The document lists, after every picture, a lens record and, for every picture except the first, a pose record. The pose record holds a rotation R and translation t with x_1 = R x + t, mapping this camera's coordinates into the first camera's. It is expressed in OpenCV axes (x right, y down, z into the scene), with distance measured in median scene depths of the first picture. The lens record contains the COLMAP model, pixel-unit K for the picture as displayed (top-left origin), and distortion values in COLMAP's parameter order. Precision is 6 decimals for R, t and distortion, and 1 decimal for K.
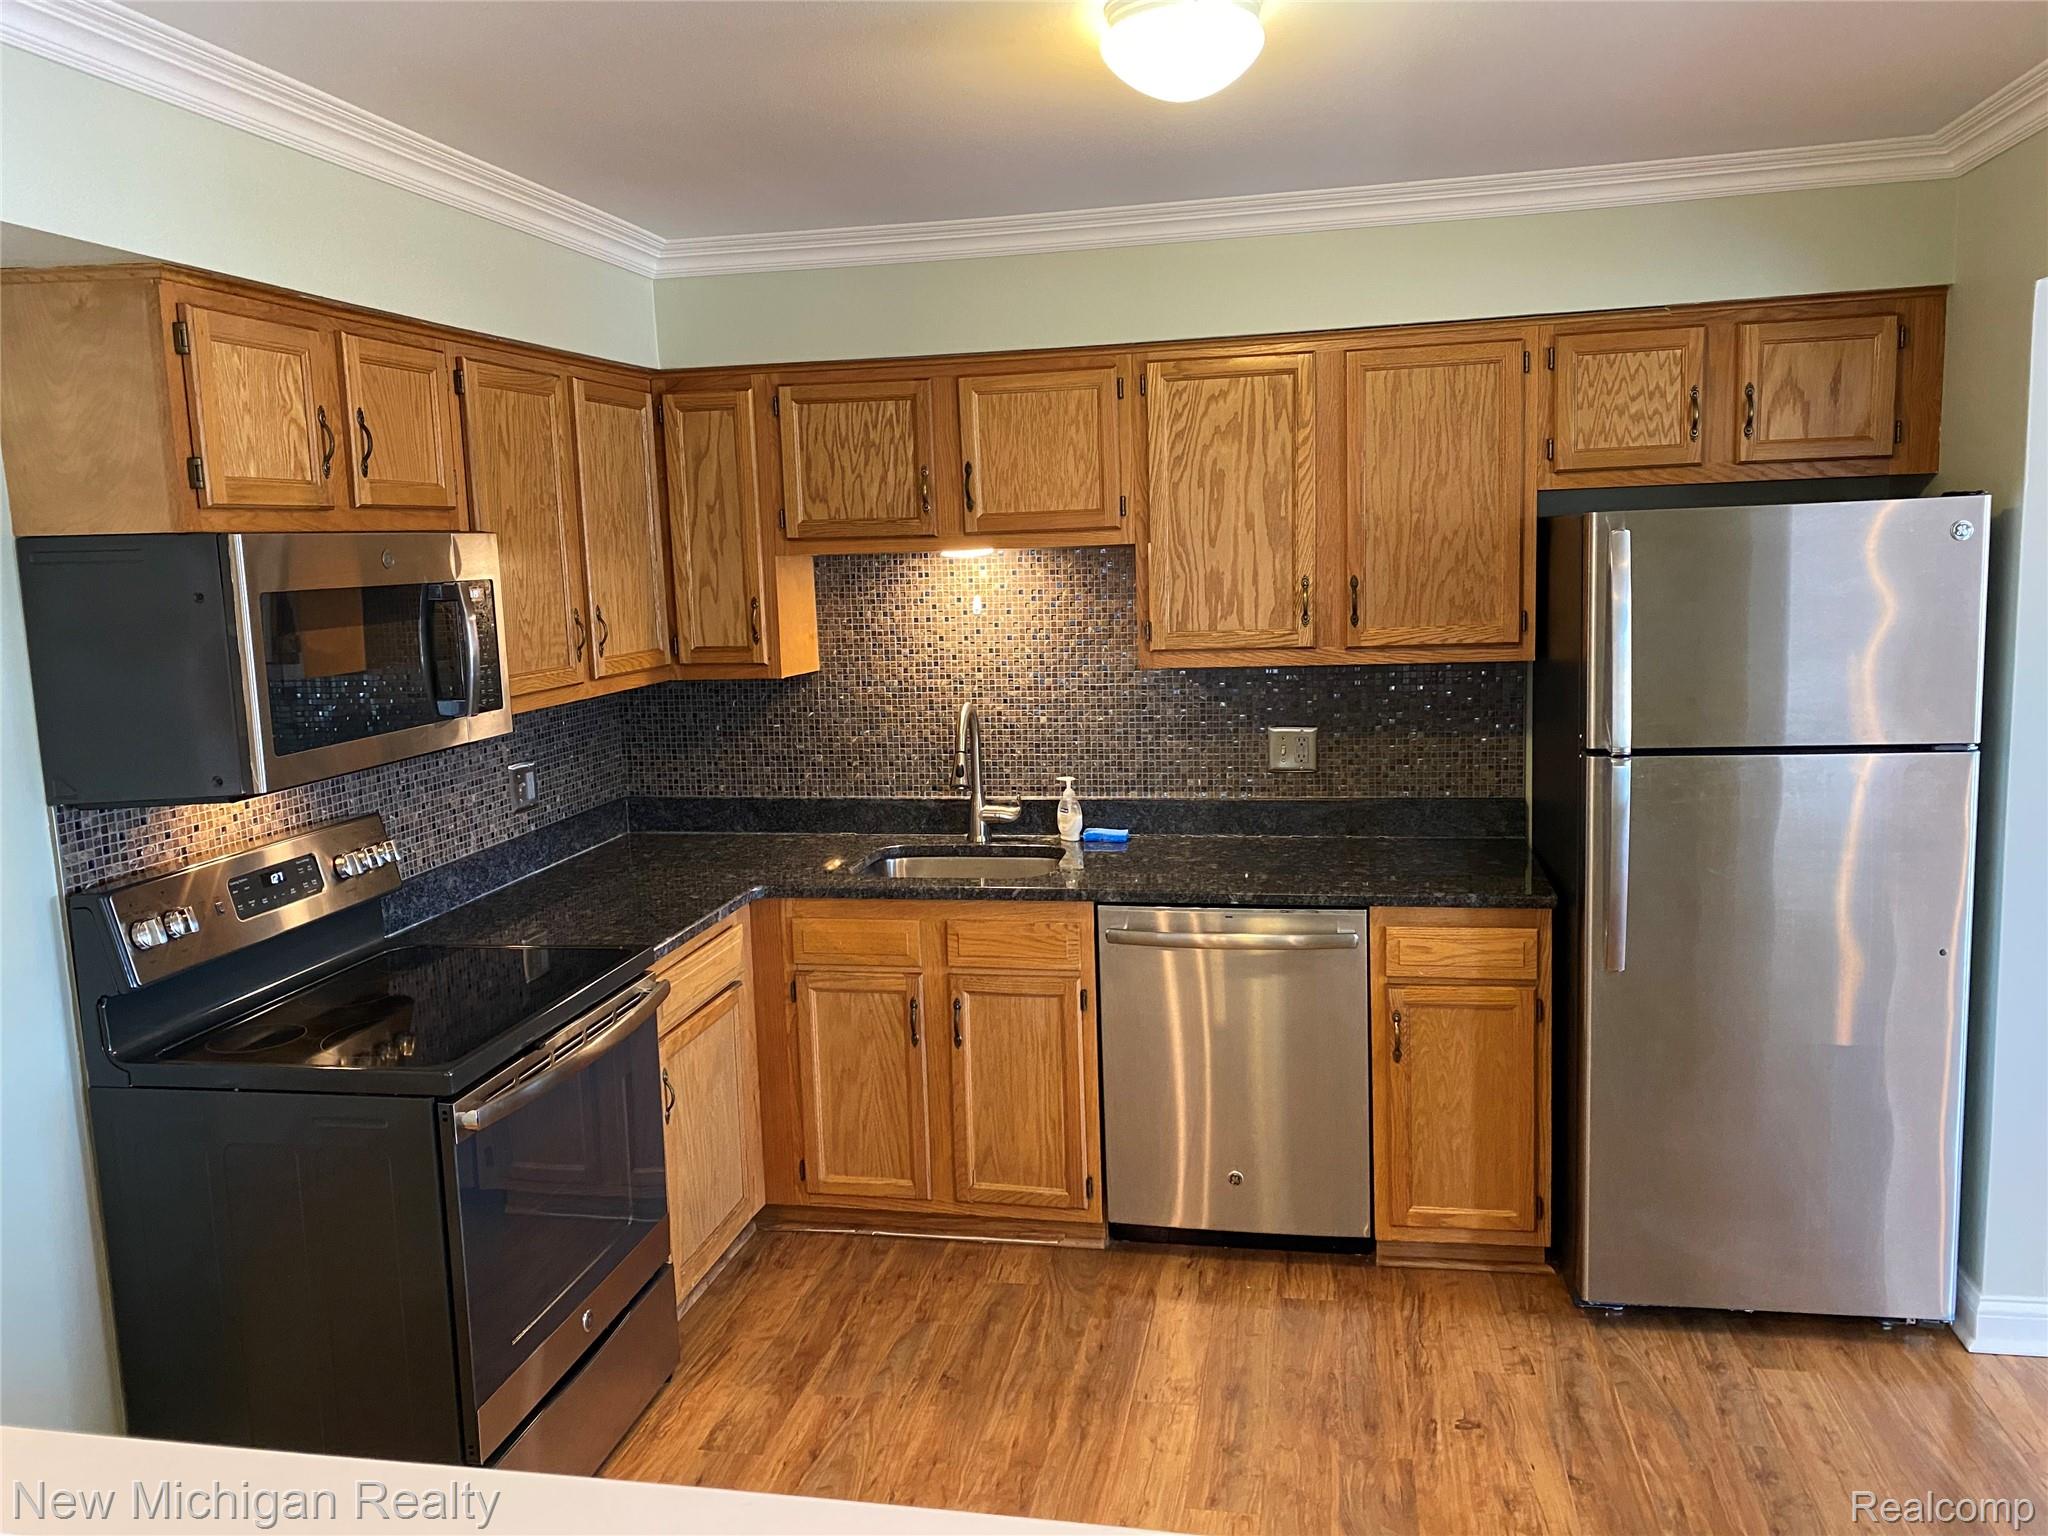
lens RADIAL K [[1586.5, 0, 1028.2], [0, 1586.5, 758.6], [0, 0, 1]] dist [0.059321, -0.059078]
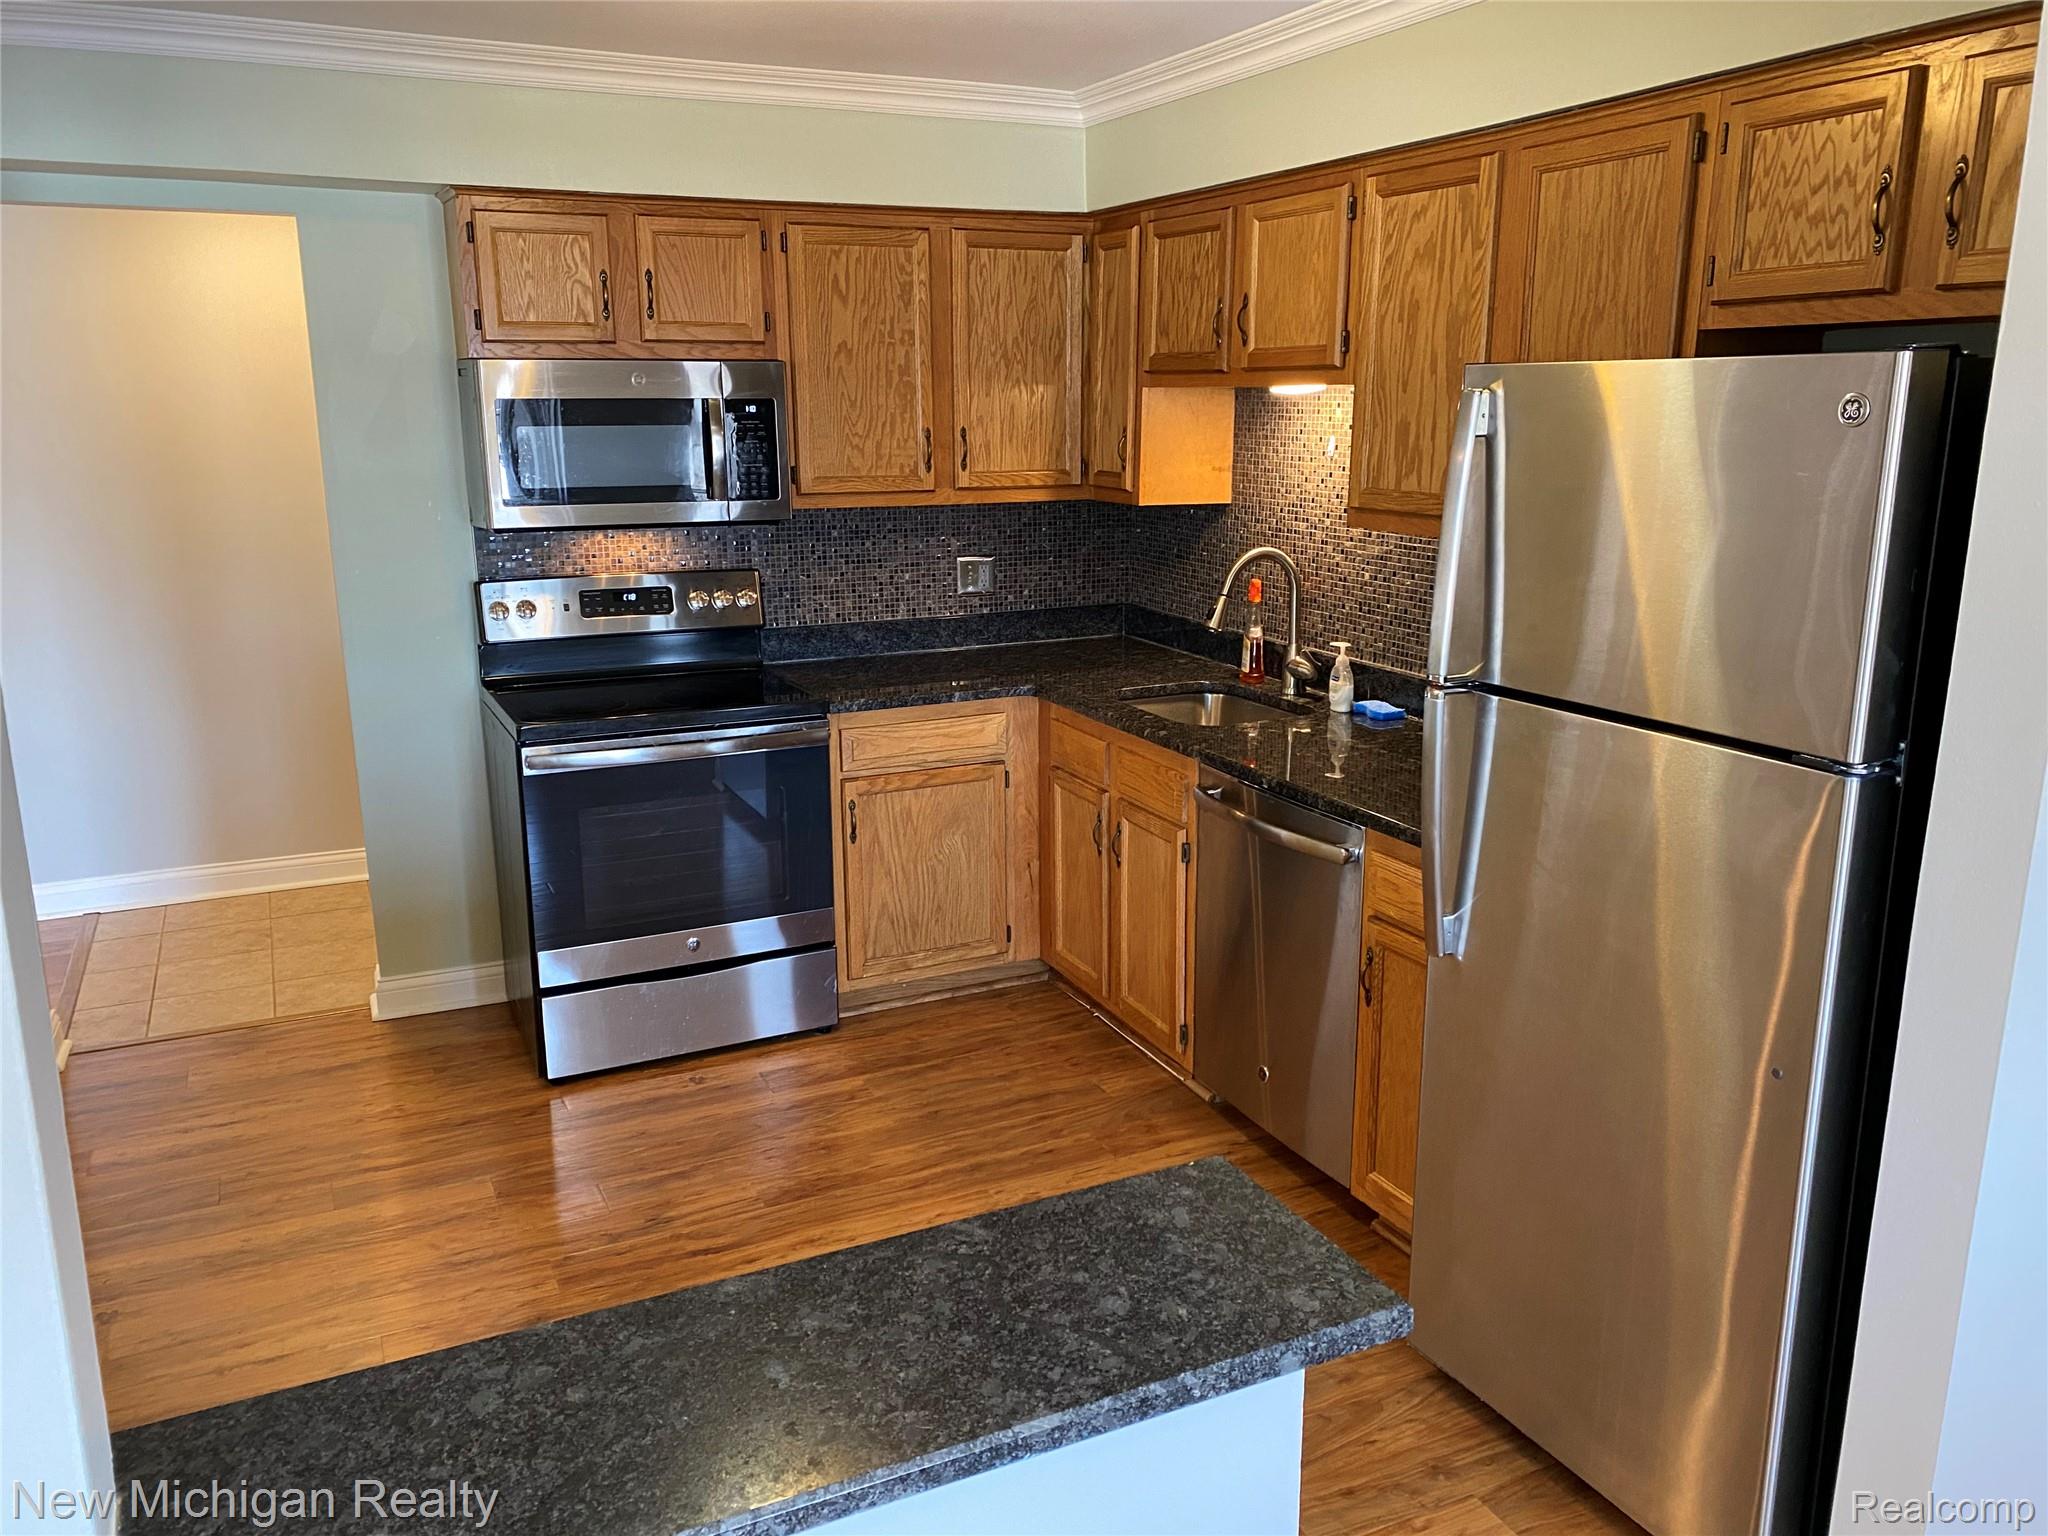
lens RADIAL K [[1586.5, 0, 1002.7], [0, 1586.5, 783.8], [0, 0, 1]] dist [0.059321, -0.059078]
pose [[0.586923, 0.227334, -0.777072, 0.751546], [-0.126107, 0.973726, 0.189616, -0.066558], [0.799761, -0.013296, 0.600171, 0.314616]]
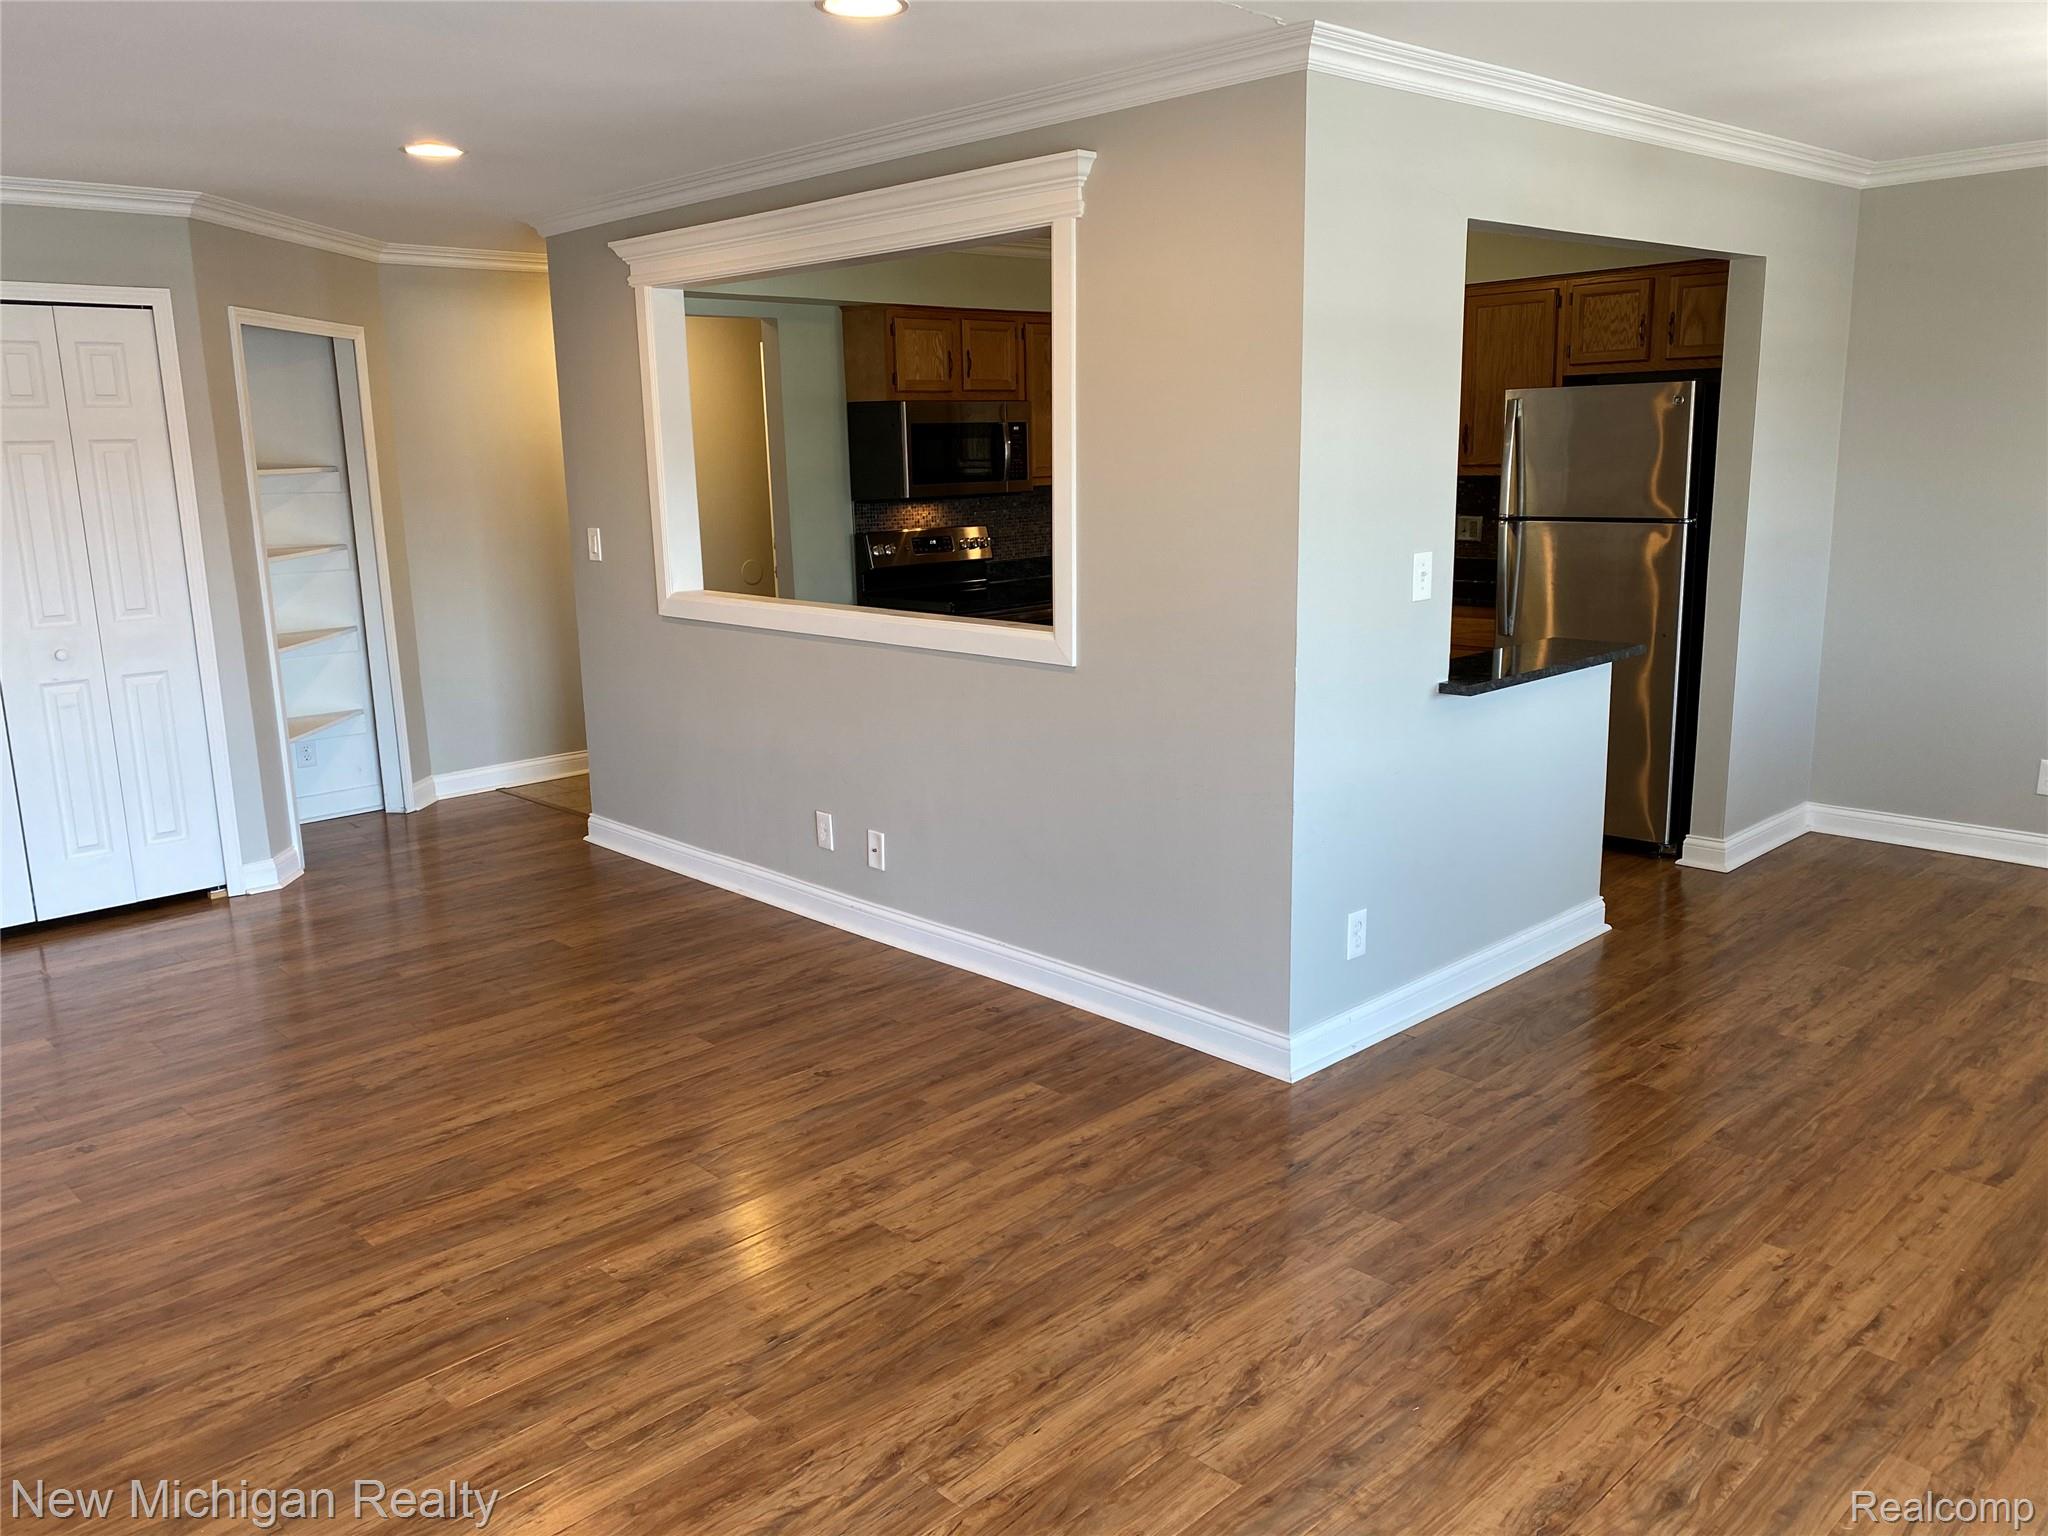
lens RADIAL K [[1586.5, 0, 1012.7], [0, 1586.5, 752.4], [0, 0, 1]] dist [0.059321, -0.059078]
pose [[0.815613, 0.128388, -0.564174, 0.873800], [-0.083361, 0.990972, 0.105000, 0.106137], [0.572562, -0.038609, 0.818952, -0.790010]]
